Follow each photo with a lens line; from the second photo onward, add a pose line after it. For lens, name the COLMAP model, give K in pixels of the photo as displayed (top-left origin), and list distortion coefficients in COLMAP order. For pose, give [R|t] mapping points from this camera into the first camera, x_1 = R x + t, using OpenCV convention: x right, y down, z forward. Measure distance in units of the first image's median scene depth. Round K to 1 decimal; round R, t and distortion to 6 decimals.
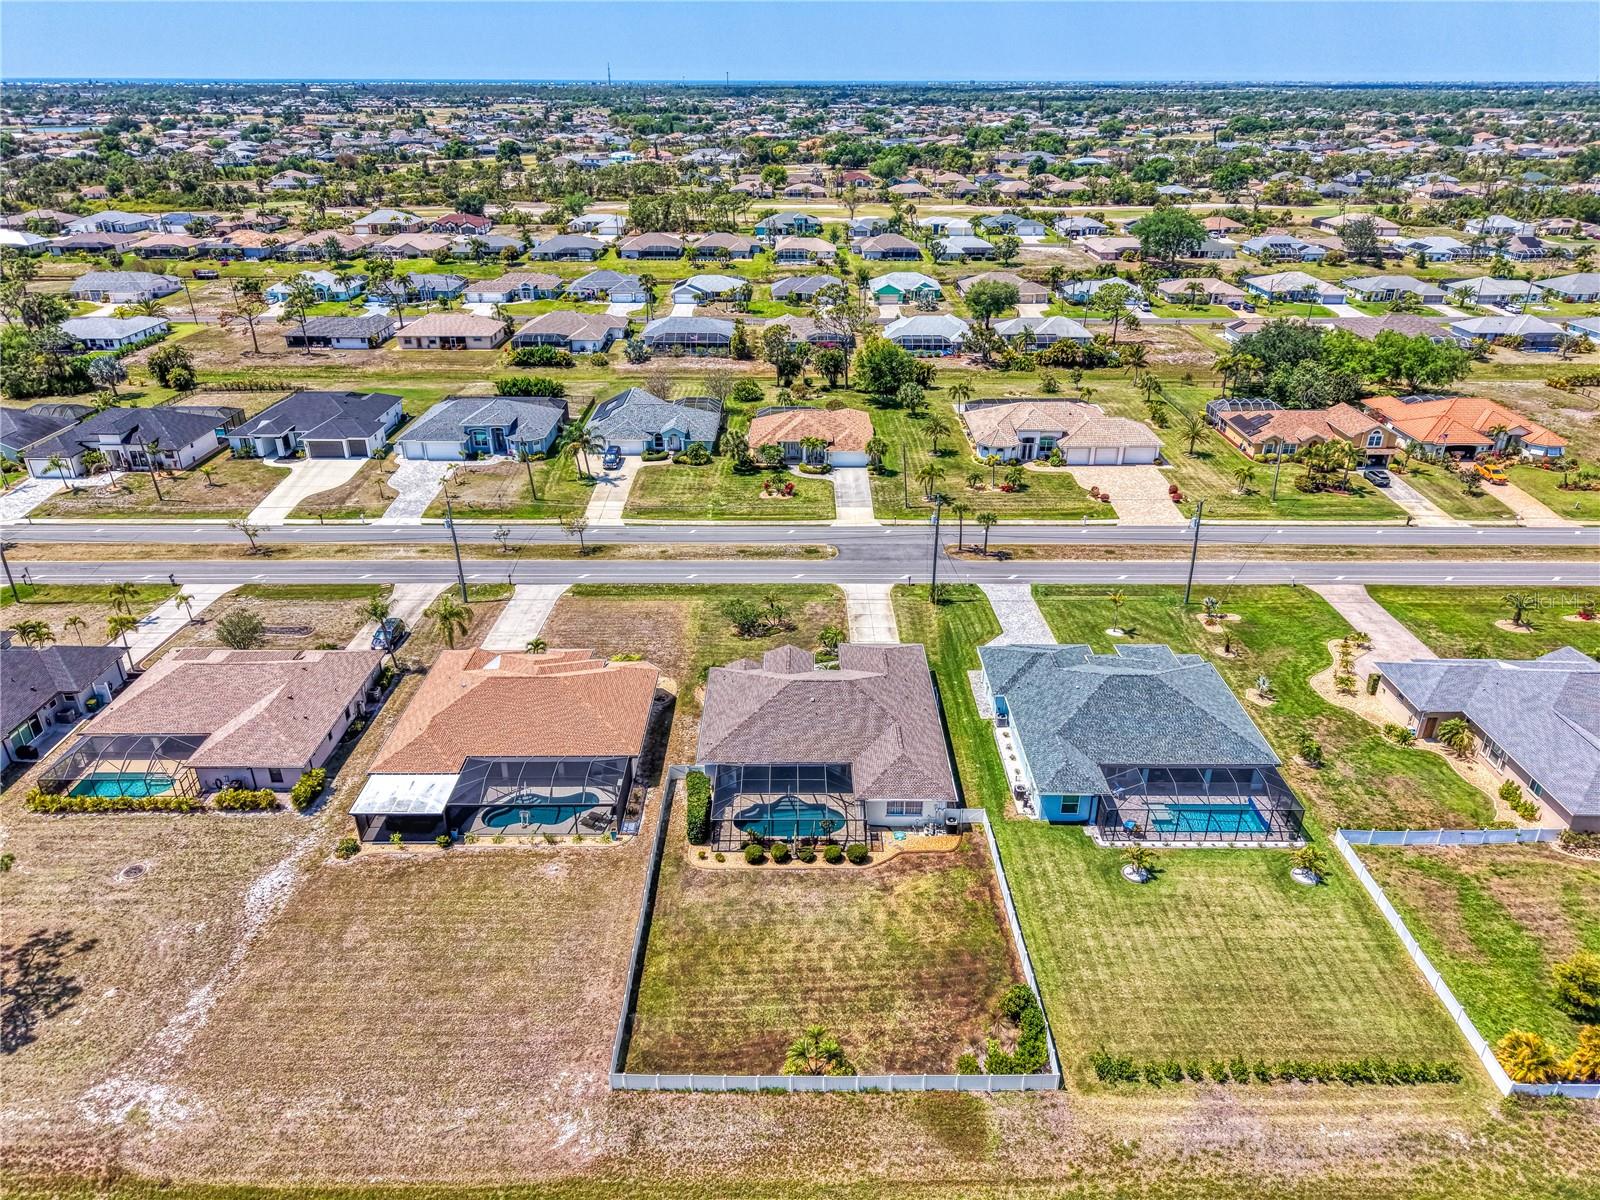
lens RADIAL K [[1108.5, 0, 776.1], [0, 1108.5, 580.2], [0, 0, 1]] dist [0.032437, -0.028248]
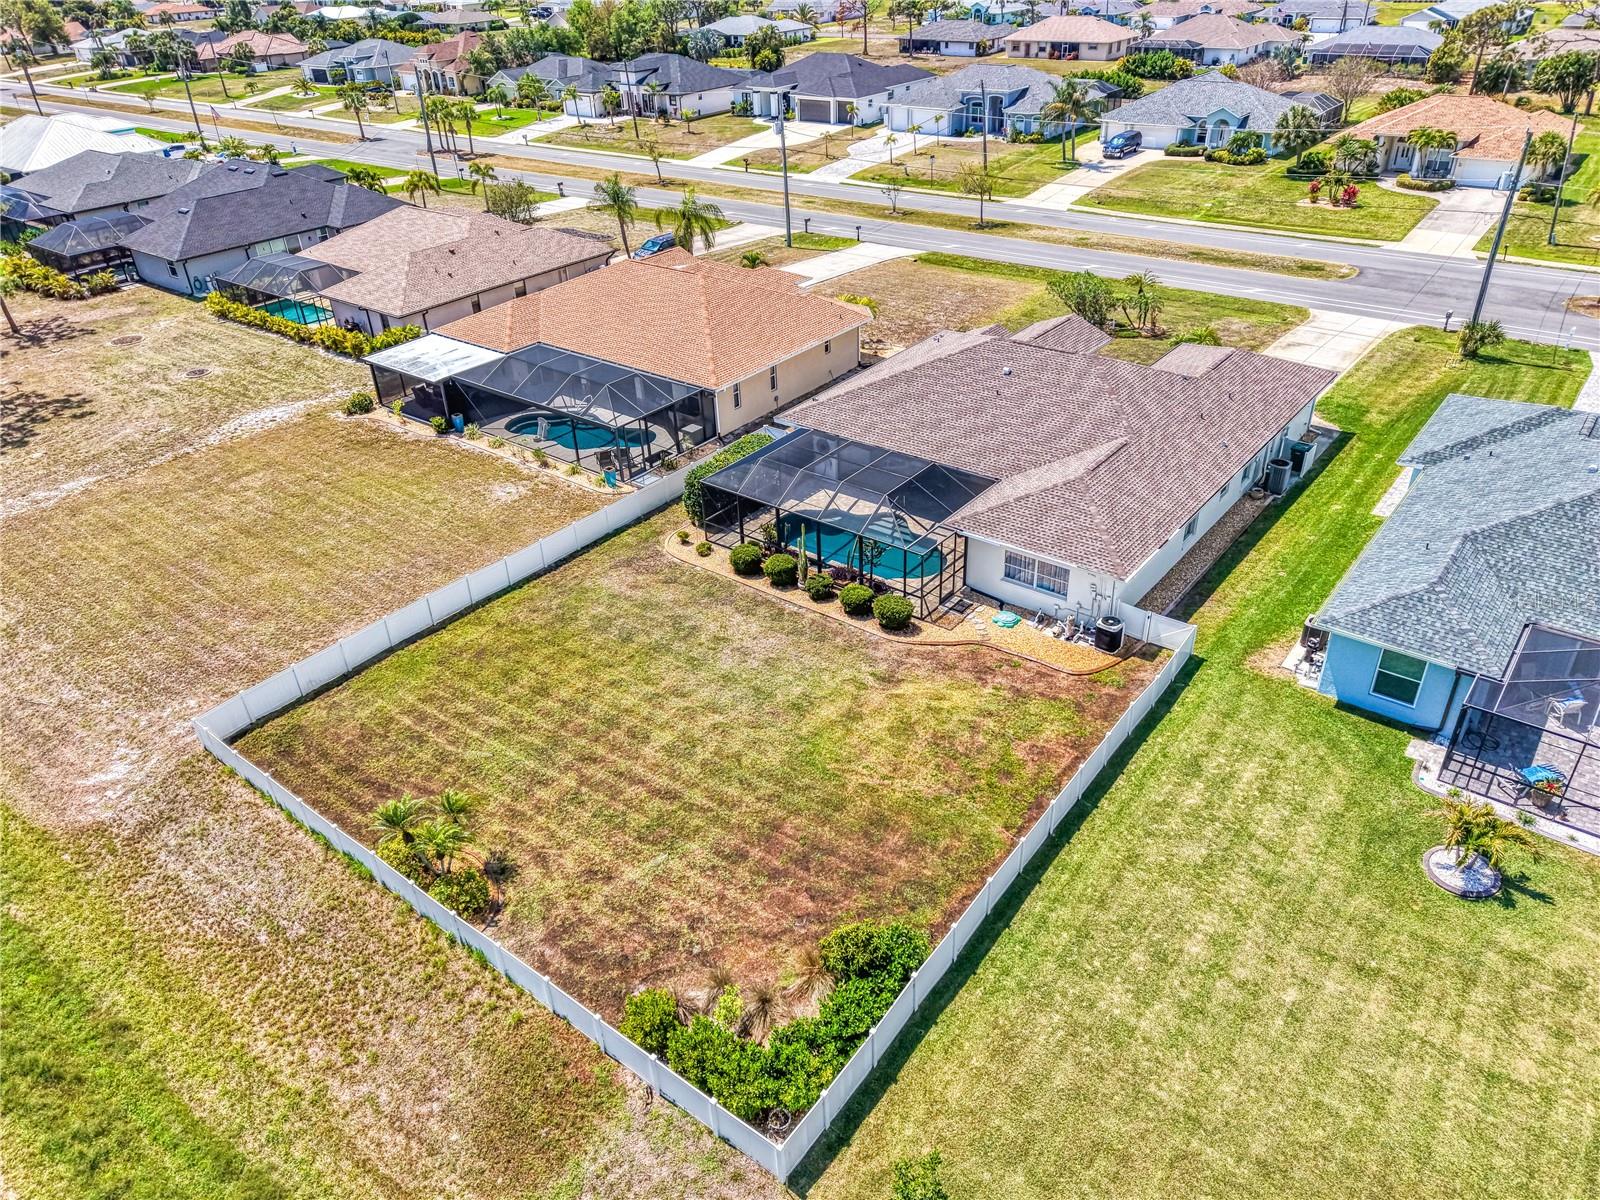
lens RADIAL K [[1108.5, 0, 774.5], [0, 1108.5, 598.9], [0, 0, 1]] dist [0.032437, -0.028248]
pose [[0.786908, 0.306771, -0.535413, 0.295587], [-0.230268, 0.950977, 0.206443, 0.139632], [0.572496, -0.039163, 0.818972, 0.517763]]
